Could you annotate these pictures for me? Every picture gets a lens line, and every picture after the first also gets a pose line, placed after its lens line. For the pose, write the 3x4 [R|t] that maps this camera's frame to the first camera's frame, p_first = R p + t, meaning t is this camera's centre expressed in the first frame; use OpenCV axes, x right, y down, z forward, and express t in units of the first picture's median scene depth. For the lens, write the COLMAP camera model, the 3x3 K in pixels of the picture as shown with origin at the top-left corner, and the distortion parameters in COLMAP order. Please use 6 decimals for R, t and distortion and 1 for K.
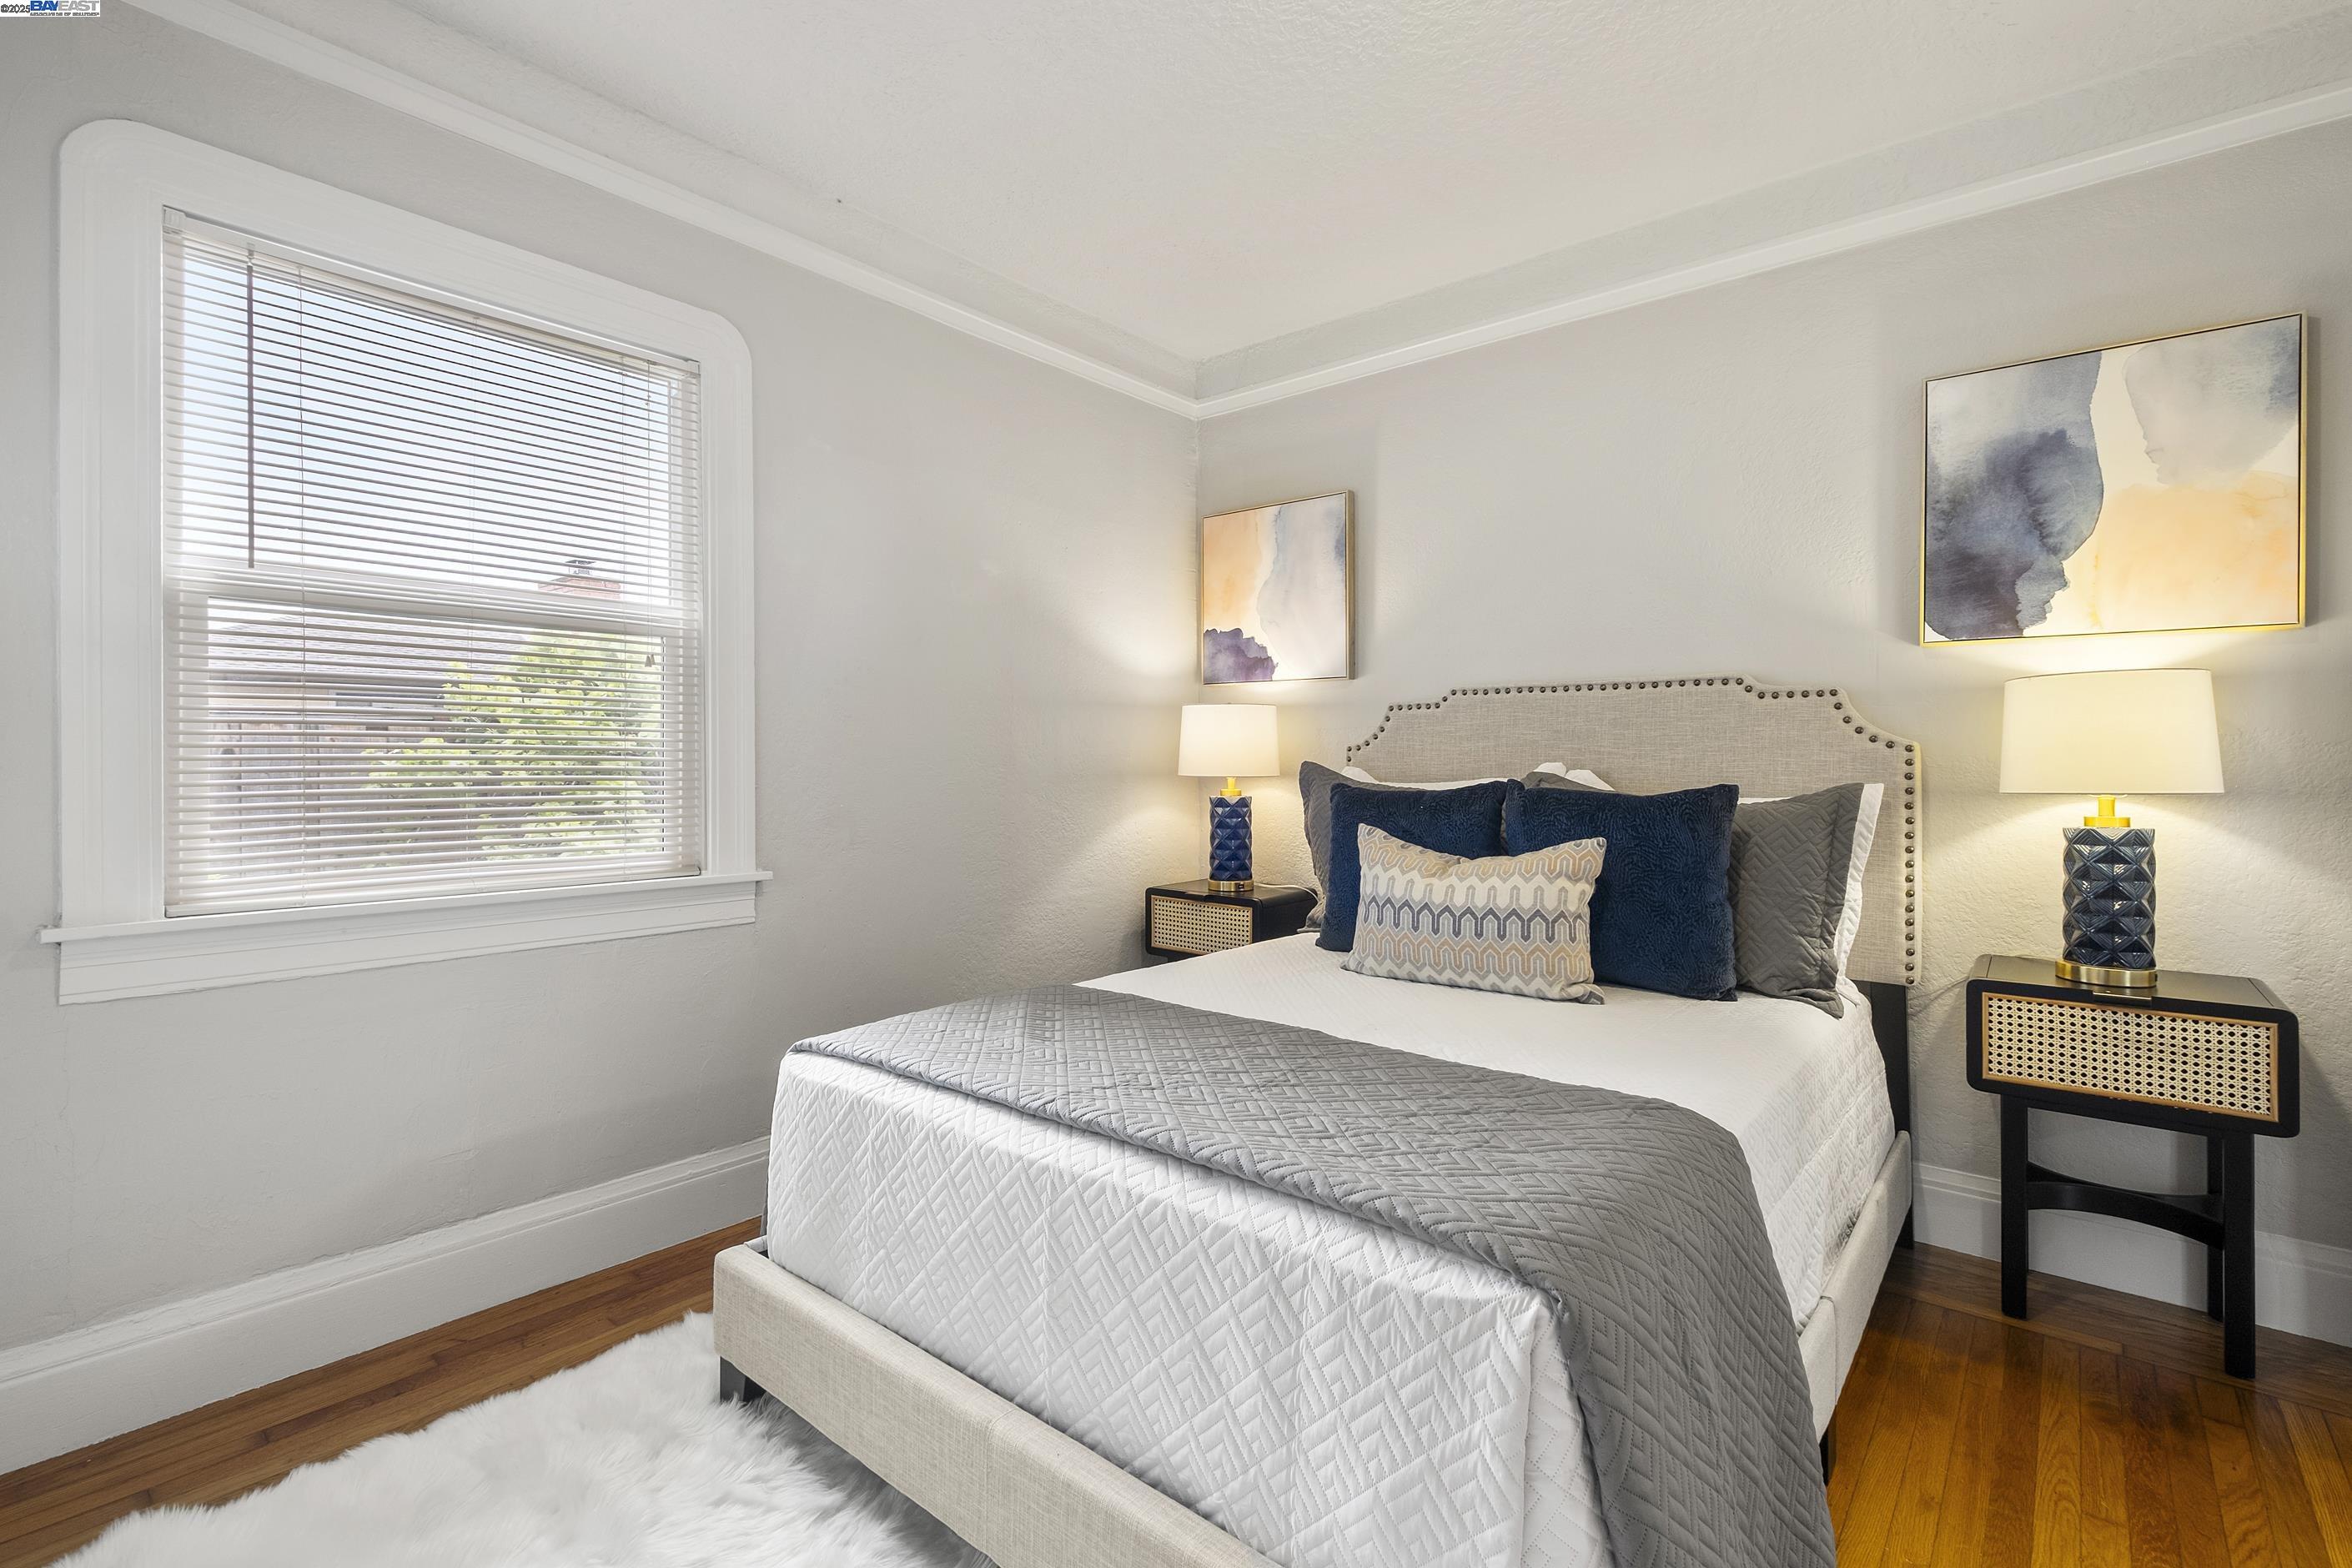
lens RADIAL K [[1045.0, 0, 1178.4], [0, 1045.0, 776.4], [0, 0, 1]] dist [0.000593, 0.000002]
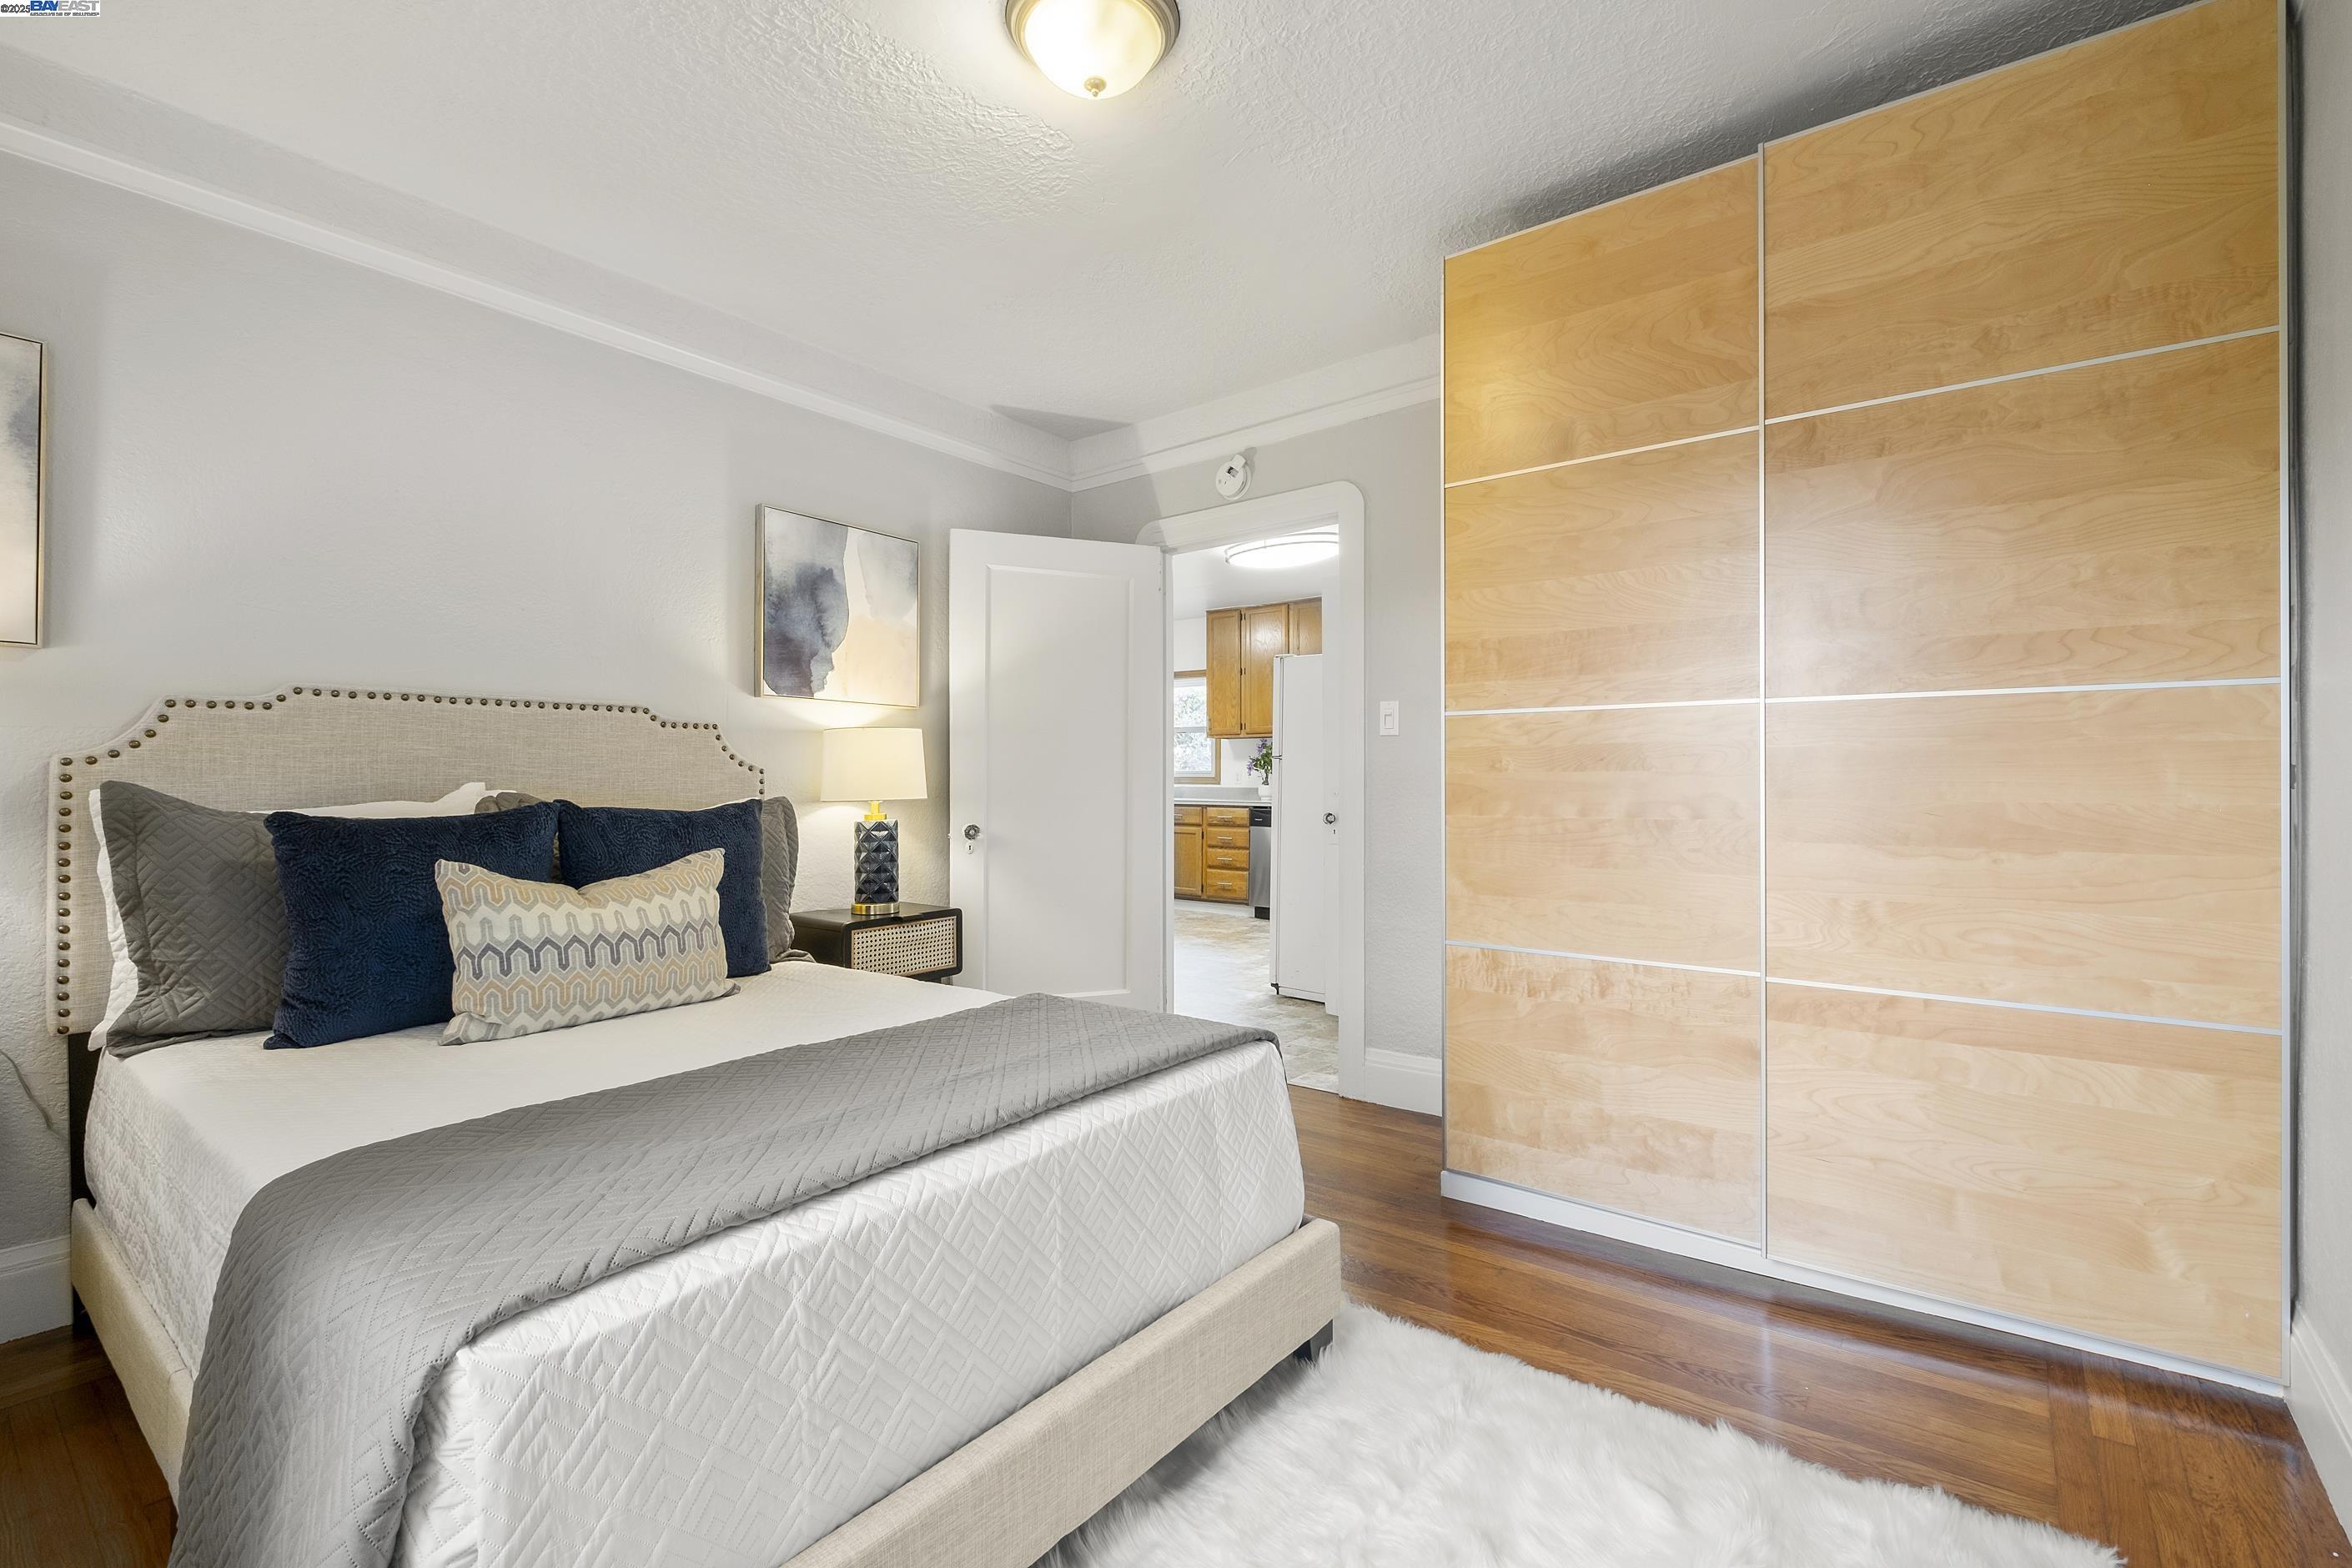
lens RADIAL K [[1038.0, 0, 1180.3], [0, 1038.0, 791.6], [0, 0, 1]] dist [0.002773, -0.004757]
pose [[-0.040959, -0.010205, 0.999109, -0.688884], [0.015908, 0.999814, 0.010864, -0.006452], [-0.999034, 0.016338, -0.040789, 0.516486]]
